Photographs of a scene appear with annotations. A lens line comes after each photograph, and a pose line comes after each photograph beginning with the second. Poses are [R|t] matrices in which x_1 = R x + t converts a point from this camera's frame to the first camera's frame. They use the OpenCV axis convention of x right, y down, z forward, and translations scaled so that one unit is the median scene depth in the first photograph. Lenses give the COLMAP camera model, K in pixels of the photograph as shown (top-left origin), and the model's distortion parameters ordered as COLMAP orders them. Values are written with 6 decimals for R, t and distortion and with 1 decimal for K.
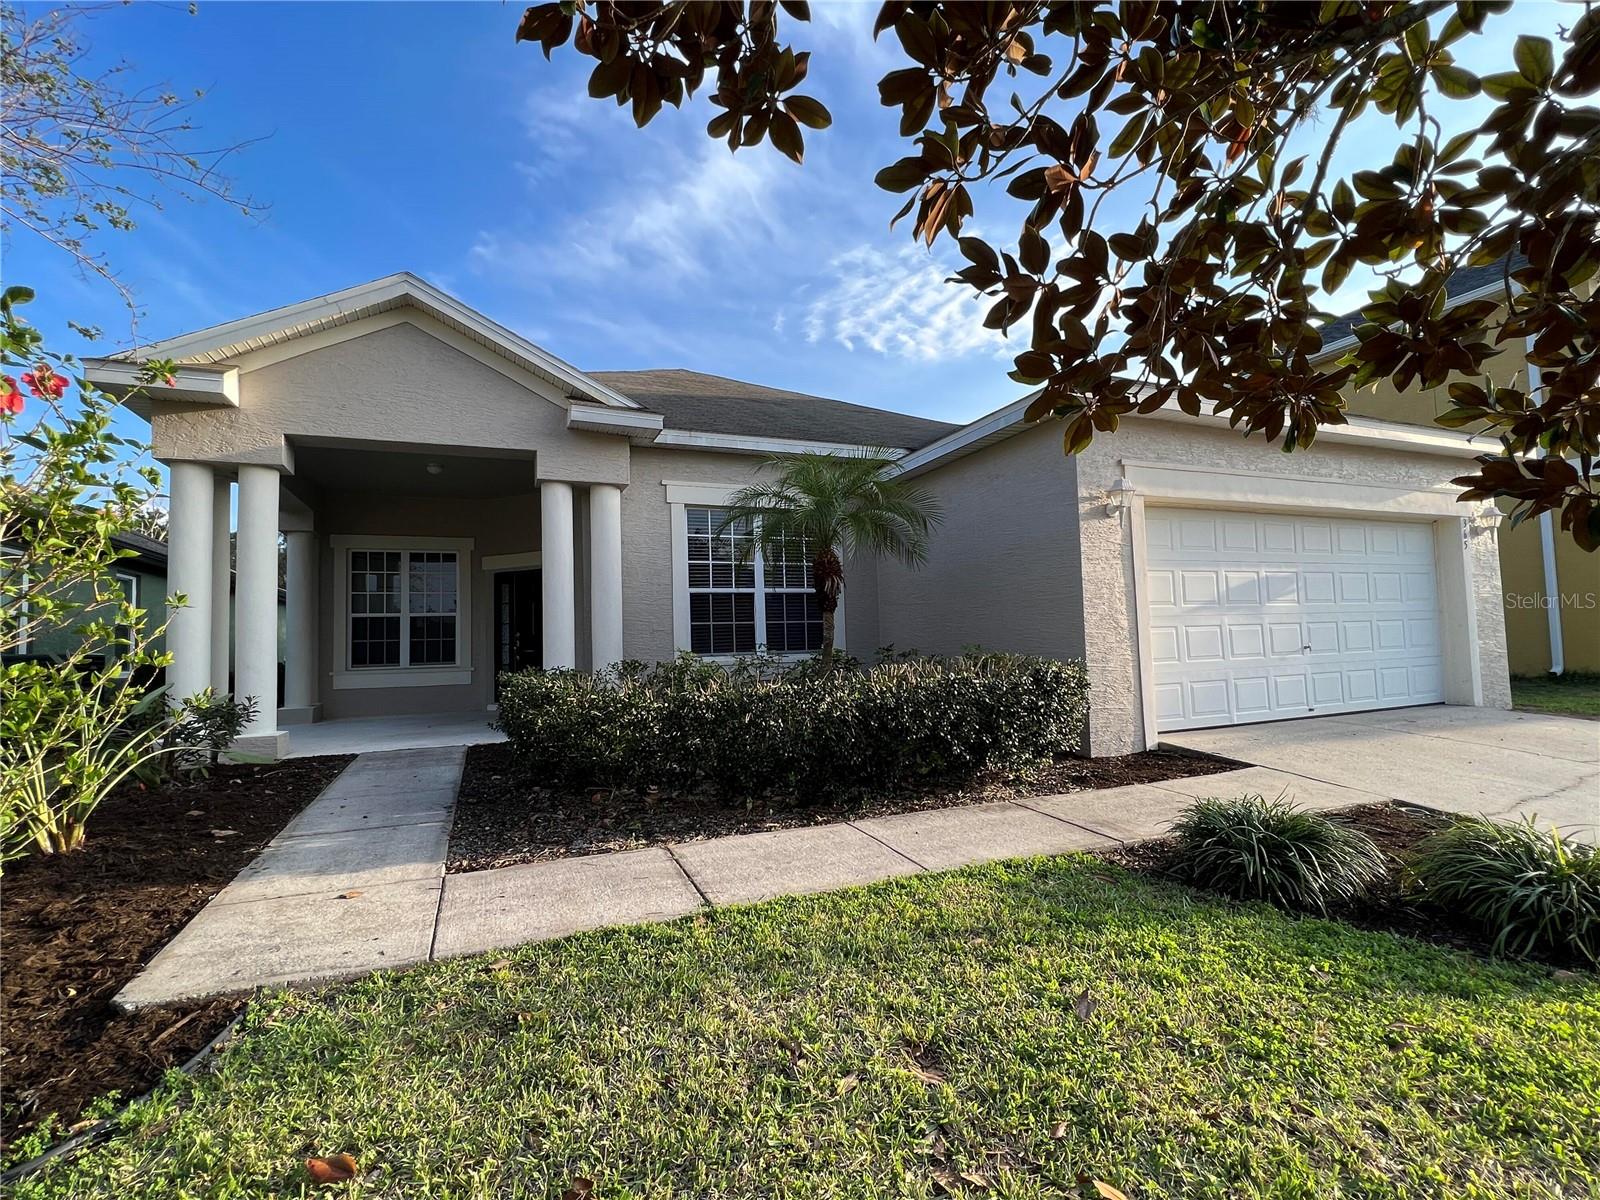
lens RADIAL K [[738.7, 0, 800.0], [0, 738.7, 600.0], [0, 0, 1]] dist [-0.000699, 0.000387]
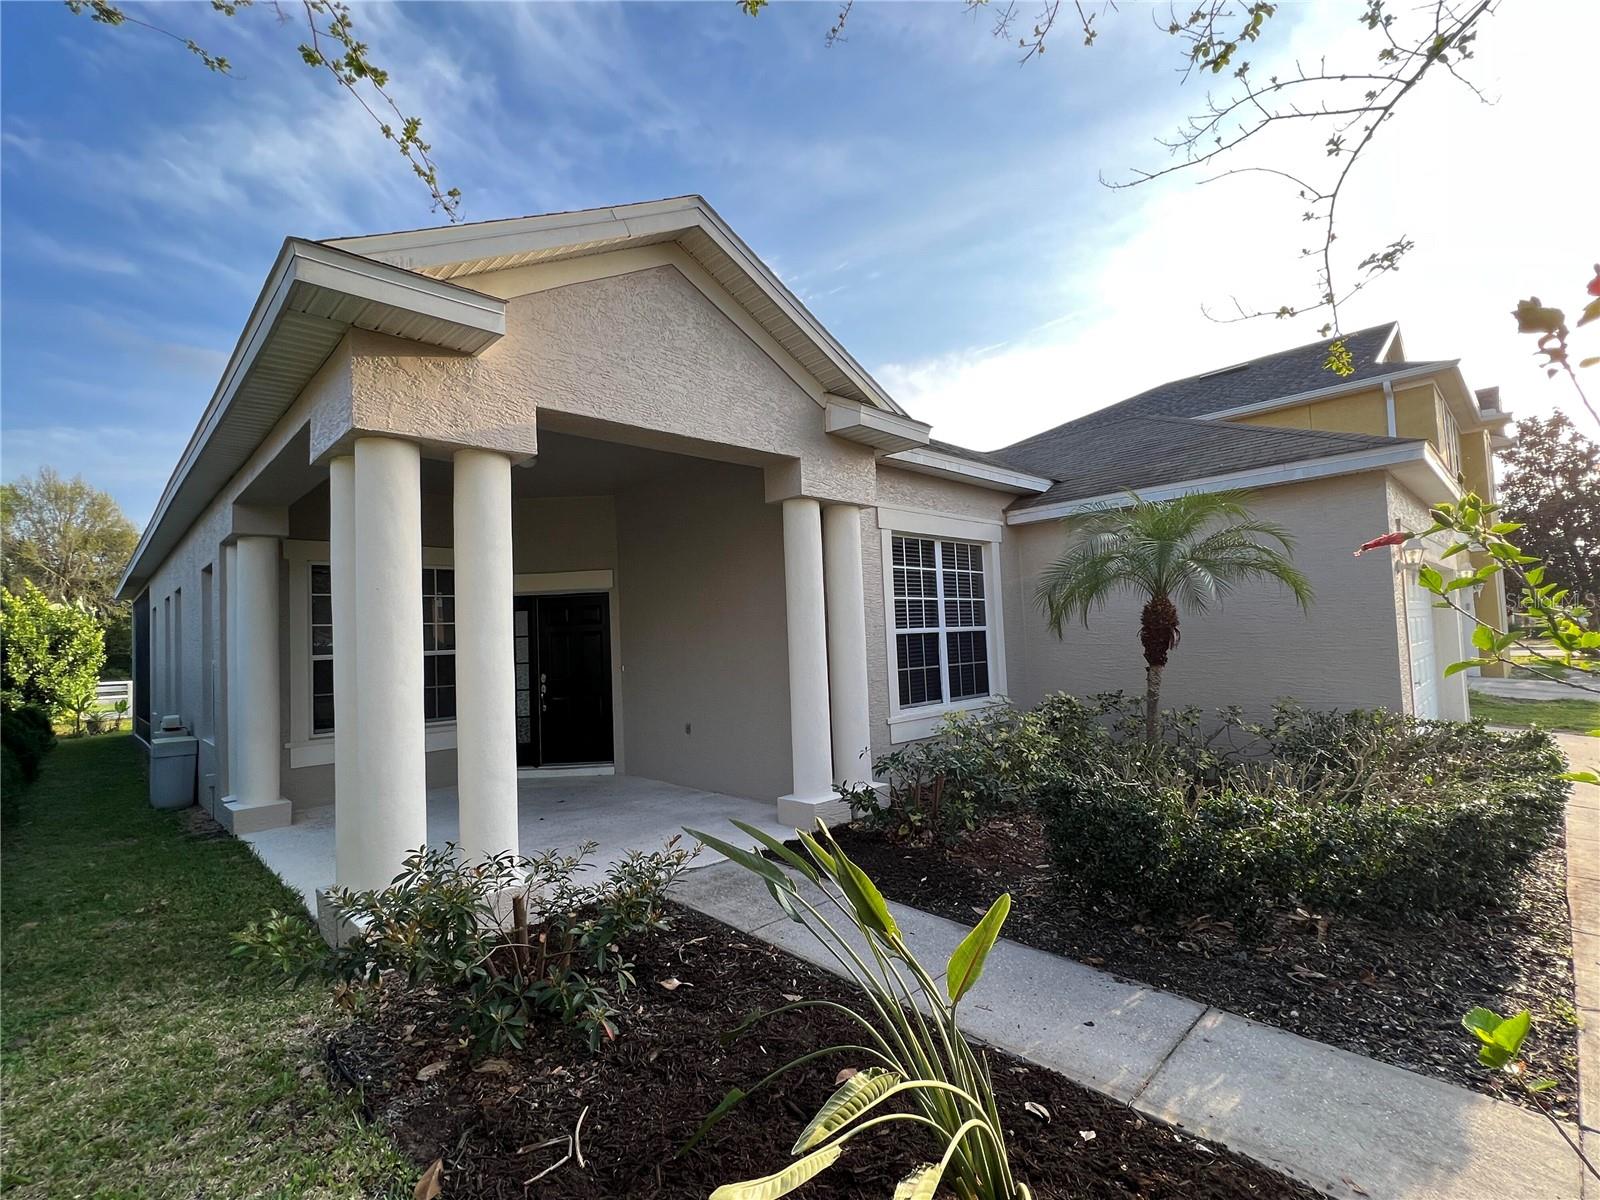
lens RADIAL K [[738.7, 0, 800.0], [0, 738.7, 600.0], [0, 0, 1]] dist [-0.000699, 0.000387]
pose [[0.928687, 0.011626, 0.370681, -0.559147], [-0.009956, 0.999930, -0.006417, -0.042248], [-0.370730, 0.002269, 0.928738, 0.245213]]
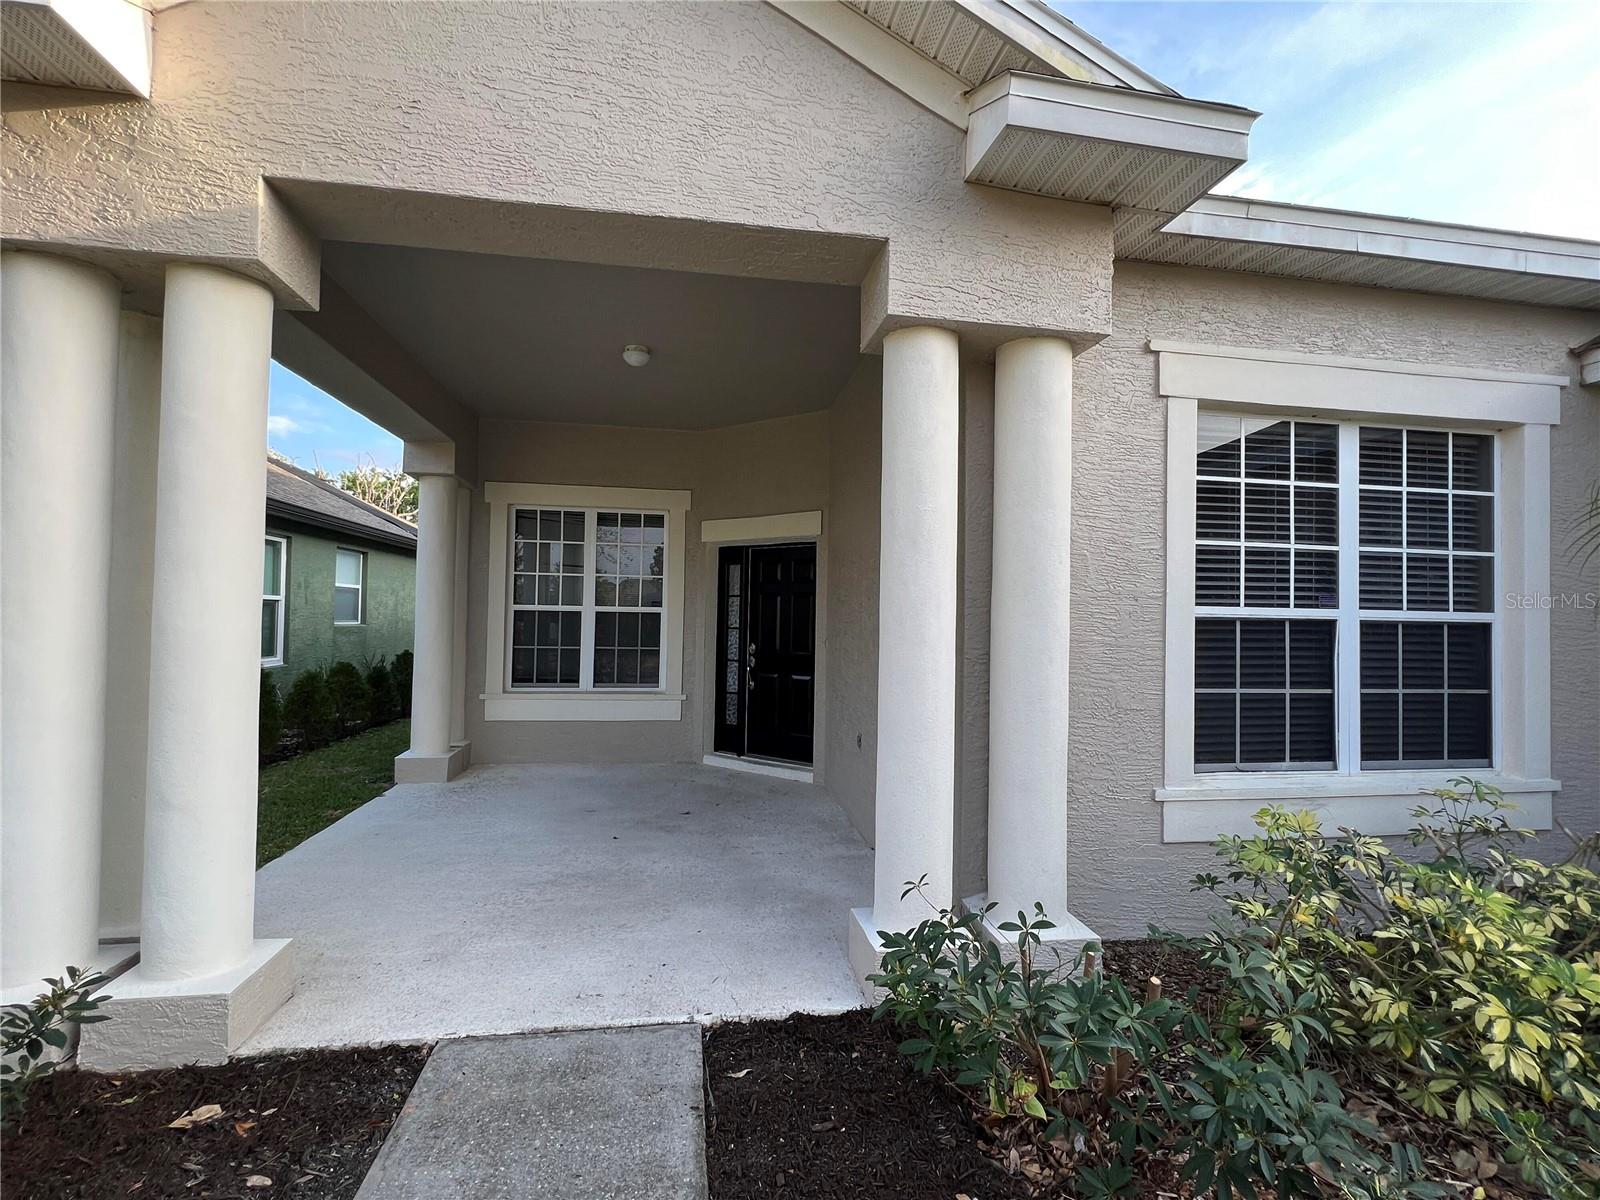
lens RADIAL K [[738.7, 0, 800.0], [0, 738.7, 600.0], [0, 0, 1]] dist [-0.000699, 0.000387]
pose [[0.971765, 0.043324, -0.231938, -0.266419], [-0.033127, 0.998313, 0.047684, -0.031348], [0.233612, -0.038654, 0.971561, 0.538865]]
